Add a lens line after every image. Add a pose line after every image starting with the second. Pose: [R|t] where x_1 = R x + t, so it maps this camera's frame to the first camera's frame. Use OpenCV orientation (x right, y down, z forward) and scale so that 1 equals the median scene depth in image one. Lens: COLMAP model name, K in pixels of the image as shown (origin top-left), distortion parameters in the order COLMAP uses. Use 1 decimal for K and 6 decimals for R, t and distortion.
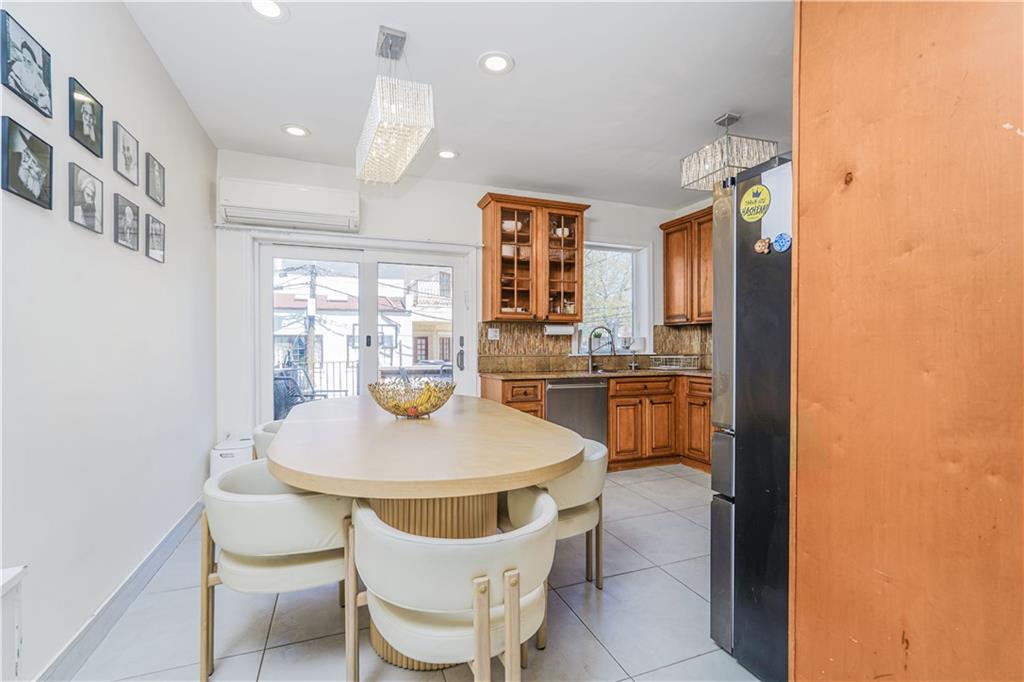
lens RADIAL K [[452.5, 0, 510.3], [0, 452.5, 345.3], [0, 0, 1]] dist [-0.014941, 0.008344]
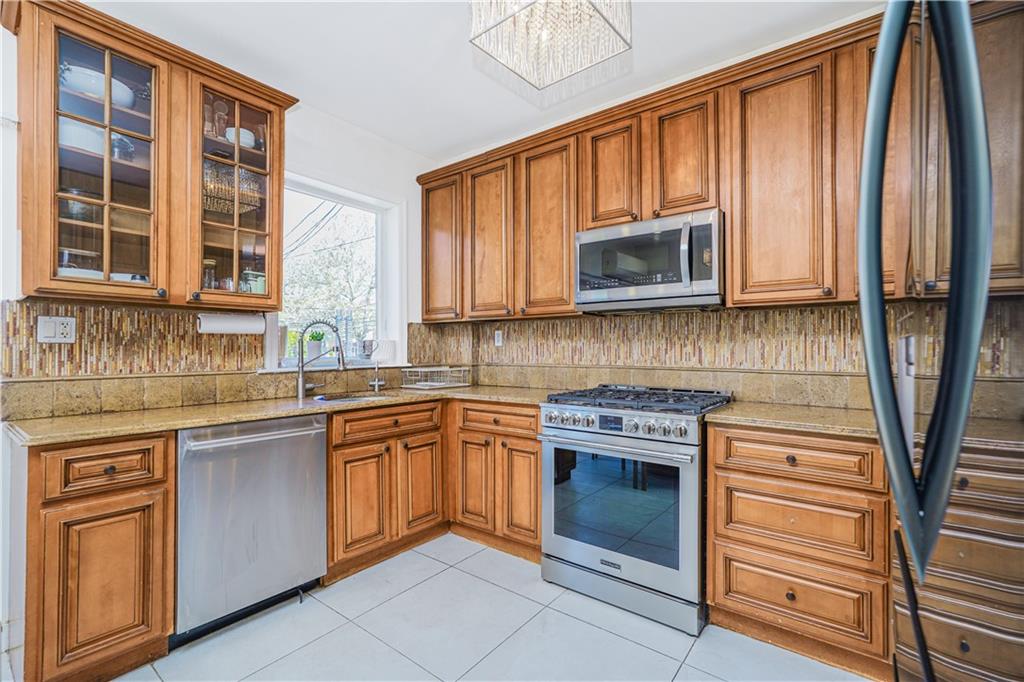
lens RADIAL K [[452.5, 0, 517.0], [0, 452.5, 345.0], [0, 0, 1]] dist [-0.014941, 0.008344]
pose [[0.848331, 0.002582, 0.529461, 0.112779], [0.002564, 0.999956, -0.008984, -0.004940], [-0.529461, 0.008978, 0.848287, 0.390634]]
